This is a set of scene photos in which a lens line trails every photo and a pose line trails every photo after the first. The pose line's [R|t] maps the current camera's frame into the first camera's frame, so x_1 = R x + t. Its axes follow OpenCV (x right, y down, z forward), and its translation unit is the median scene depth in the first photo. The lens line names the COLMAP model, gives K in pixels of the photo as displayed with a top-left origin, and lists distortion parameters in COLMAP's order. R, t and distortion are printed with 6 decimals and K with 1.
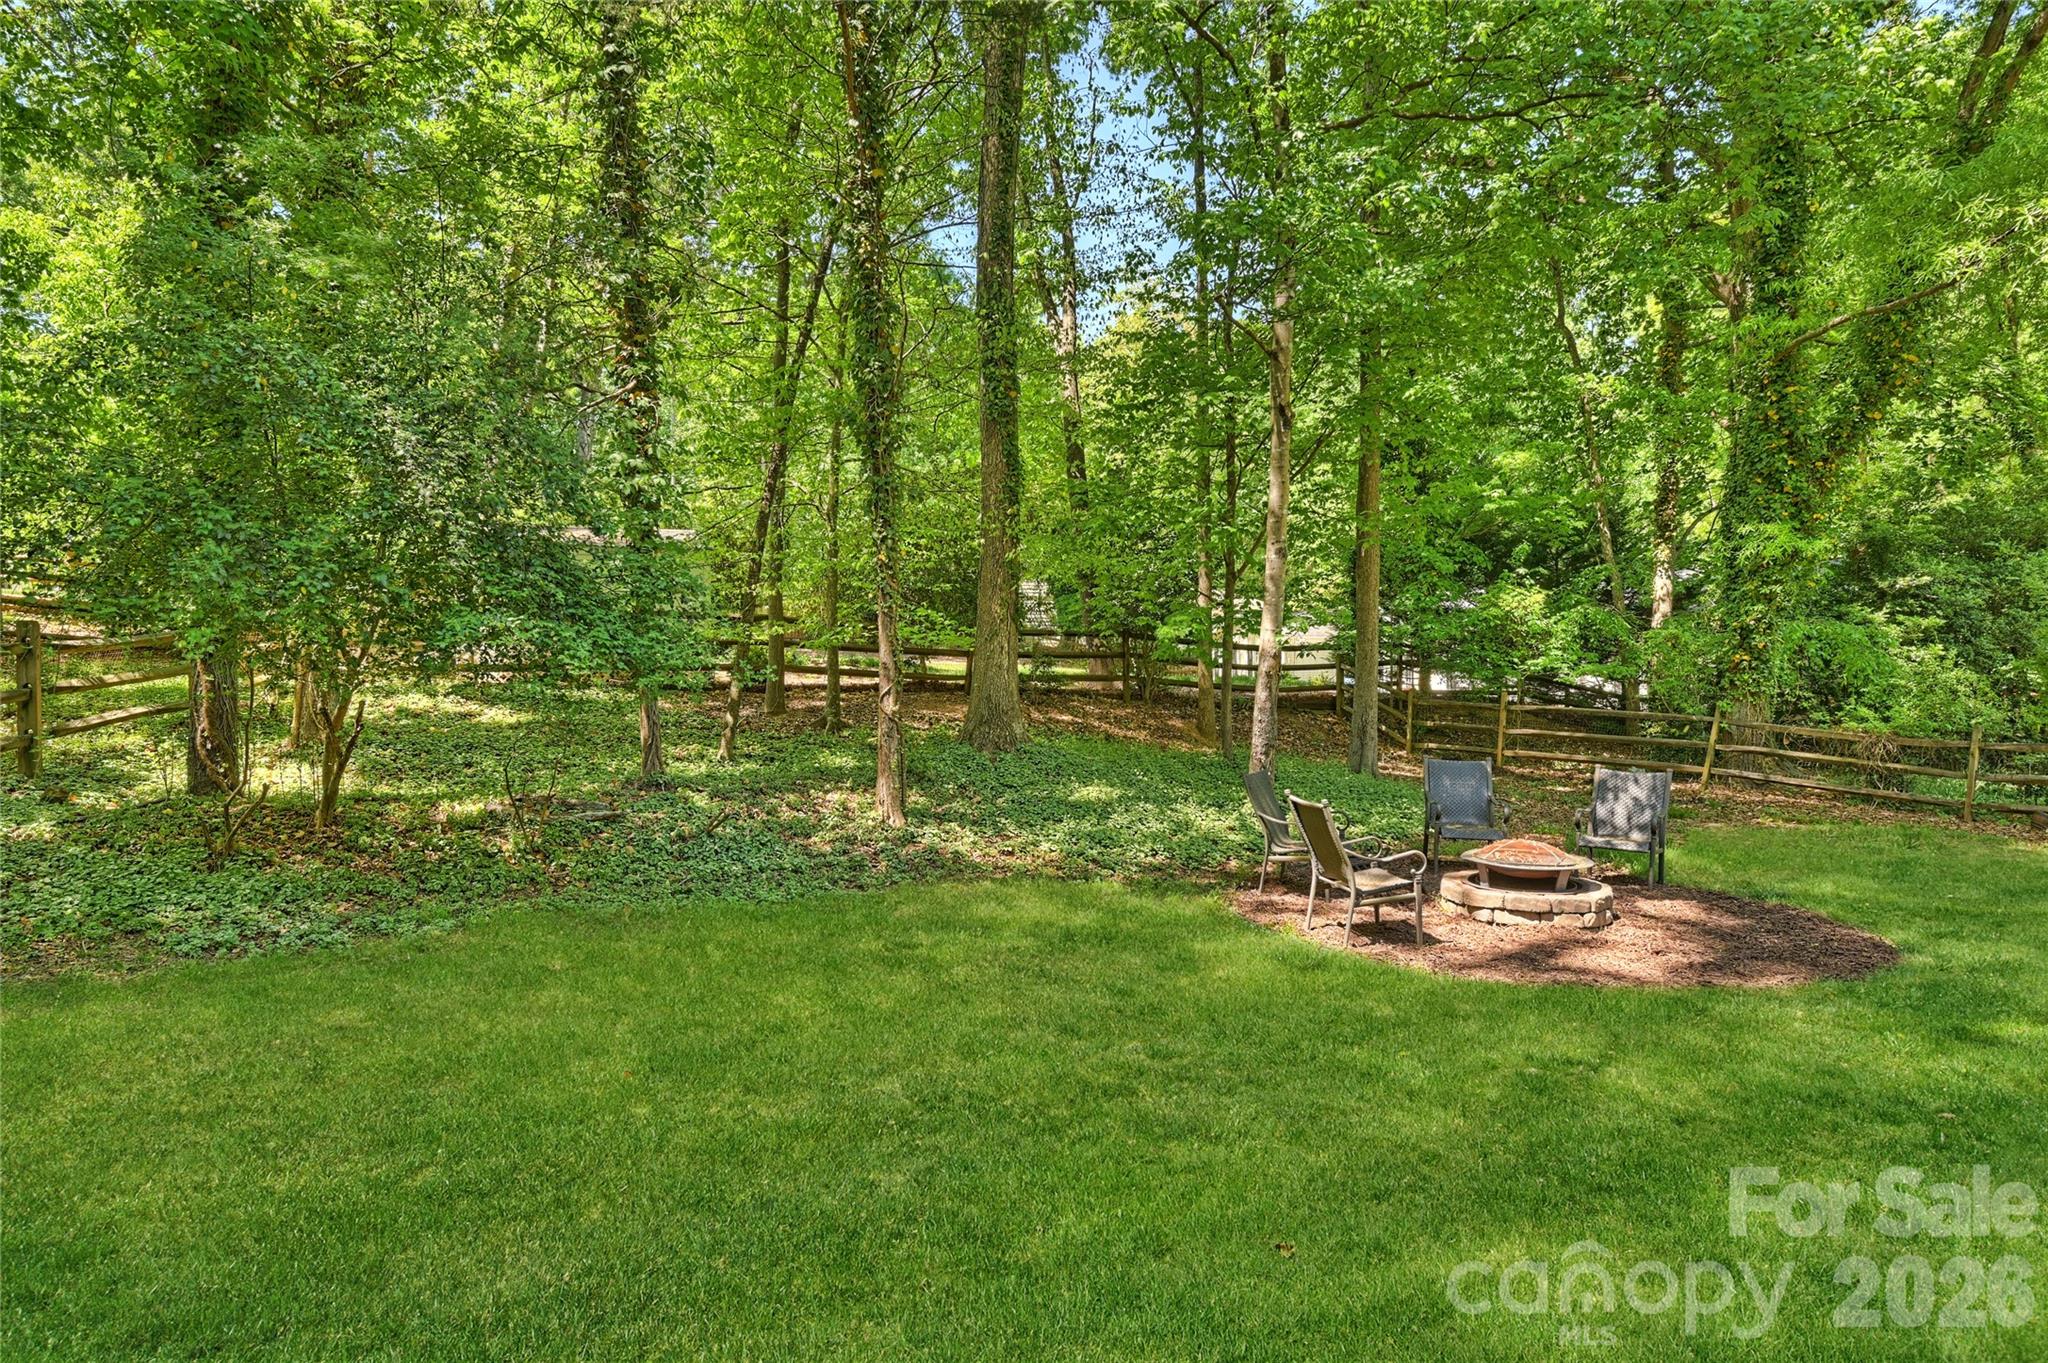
lens RADIAL K [[1145.8, 0, 1022.2], [0, 1145.8, 687.9], [0, 0, 1]] dist [-0.005210, 0.001217]
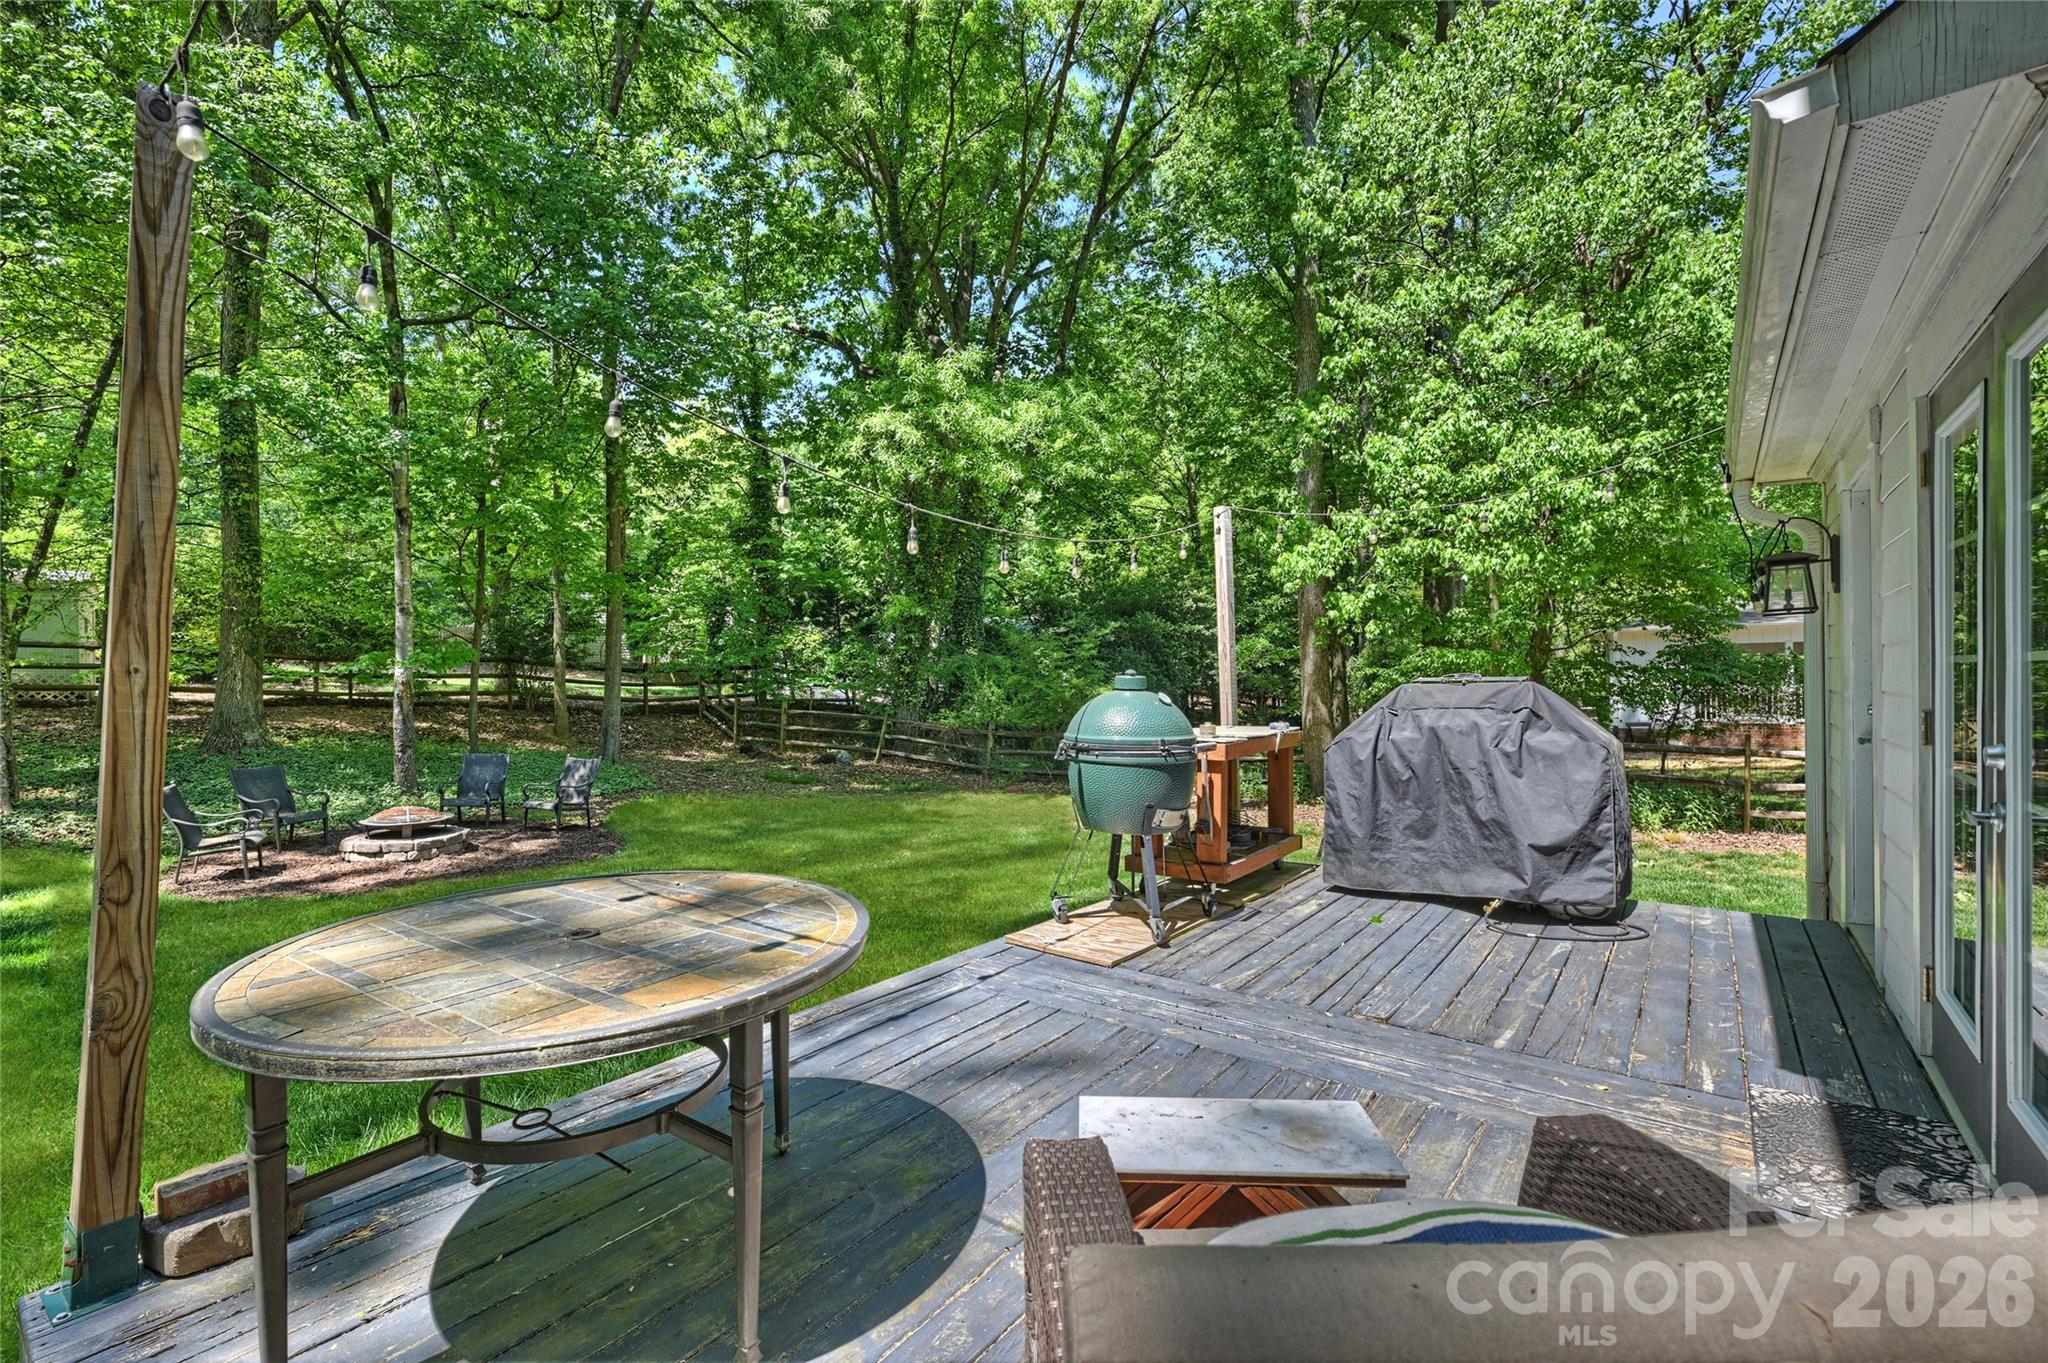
lens RADIAL K [[869.2, 0, 1036.4], [0, 869.2, 691.8], [0, 0, 1]] dist [0.001400, -0.001352]
pose [[0.950840, -0.004448, 0.309650, 0.484237], [0.004139, 0.999990, 0.001653, -0.010690], [-0.309654, -0.000290, 0.950849, -0.206167]]
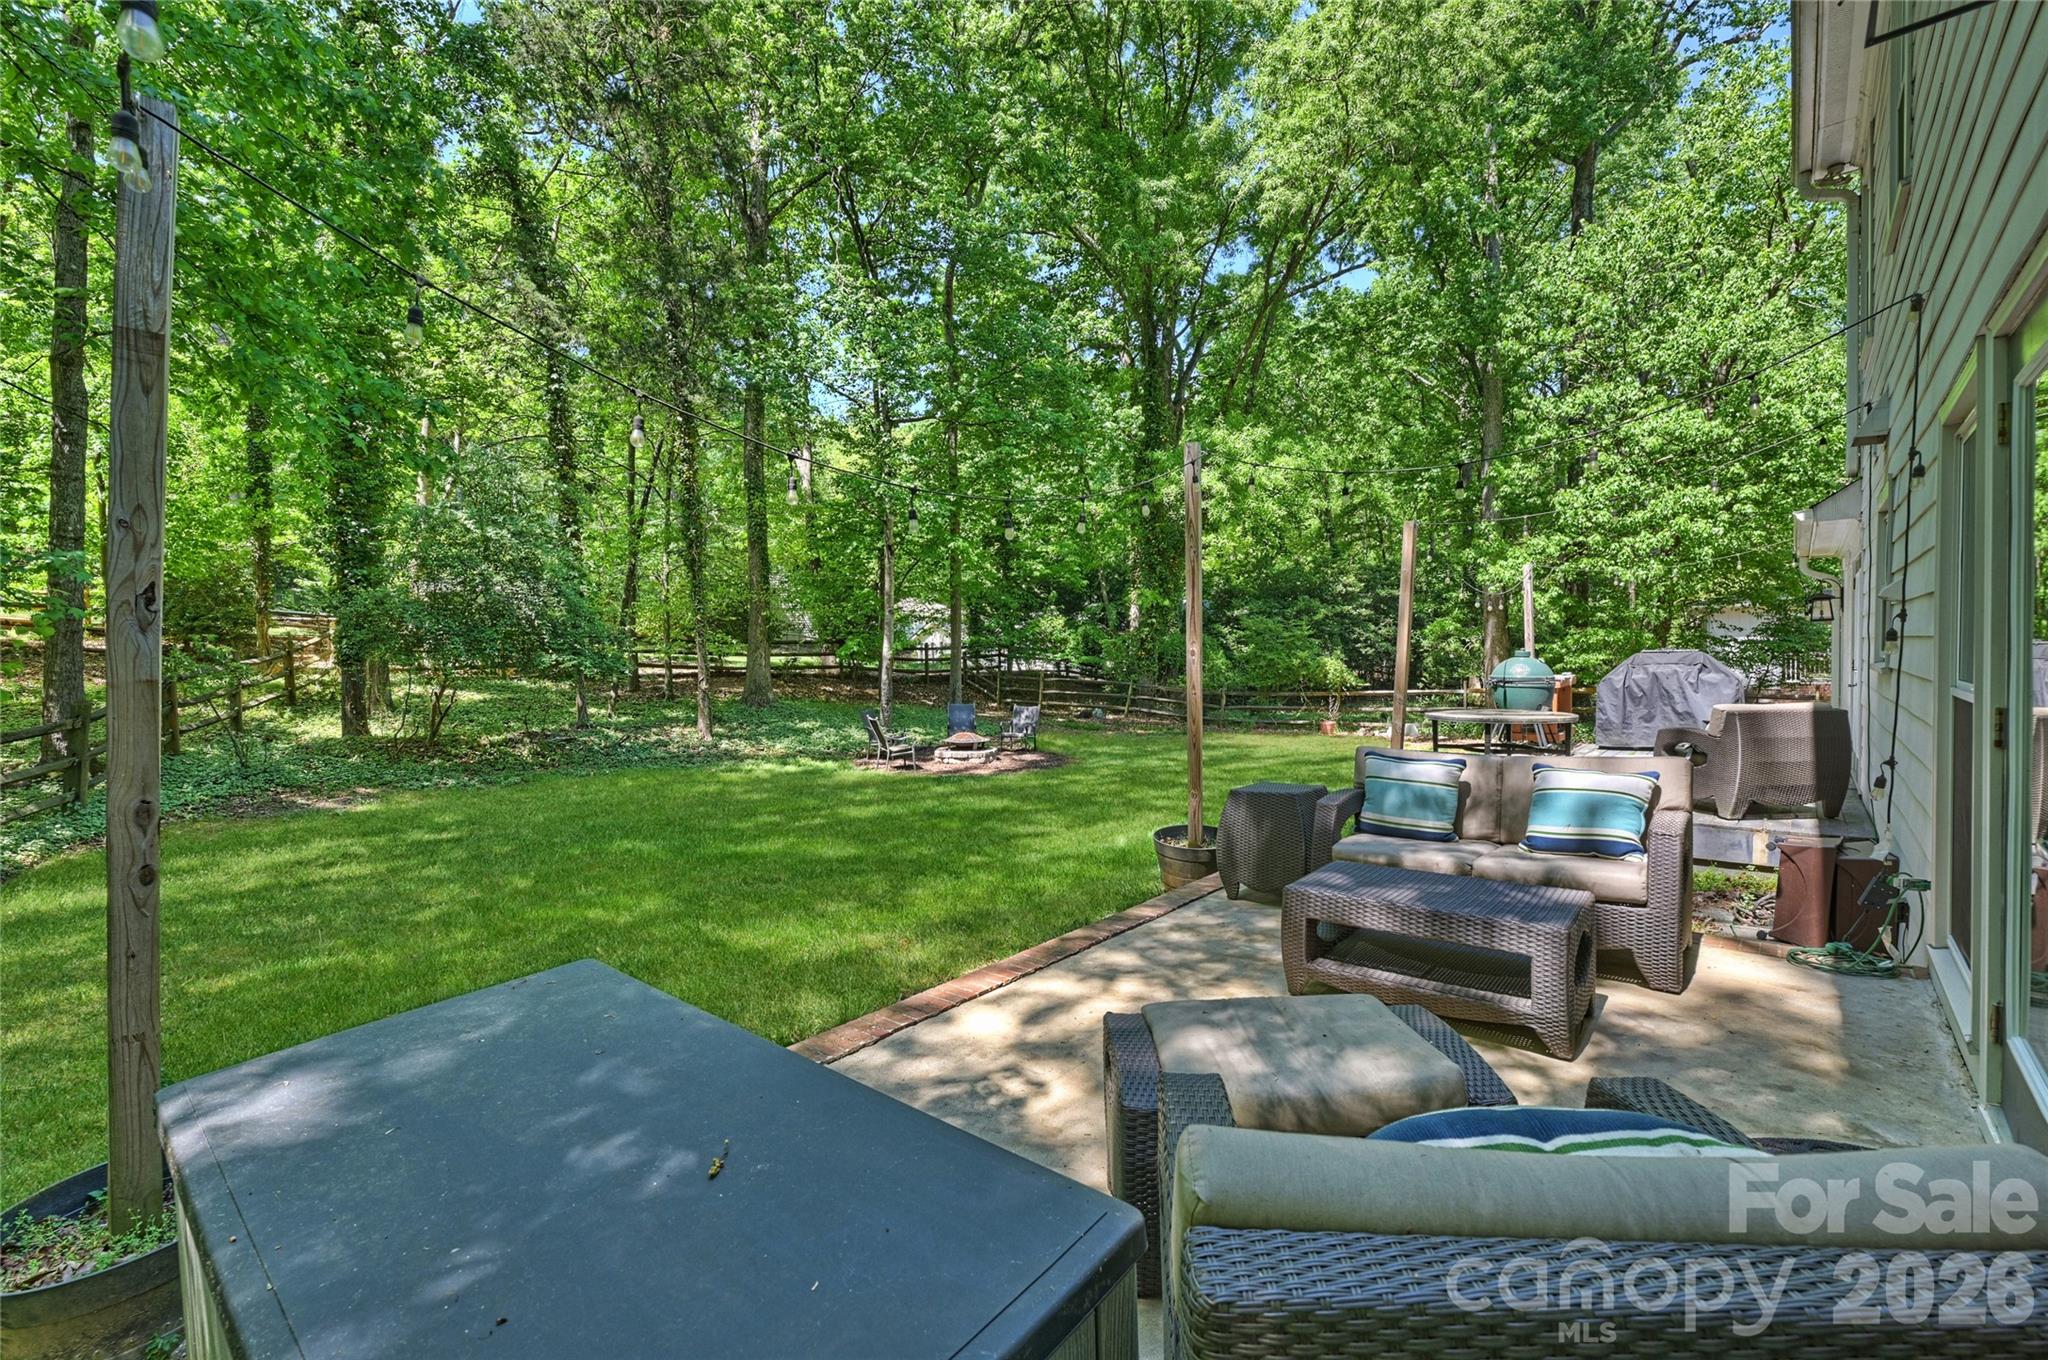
lens RADIAL K [[869.2, 0, 1025.8], [0, 869.2, 683.4], [0, 0, 1]] dist [0.001400, -0.001352]
pose [[0.969514, -0.020100, 0.244212, 0.050323], [0.015200, 0.999644, 0.021934, -0.010611], [-0.244566, -0.017554, 0.969474, -0.510208]]
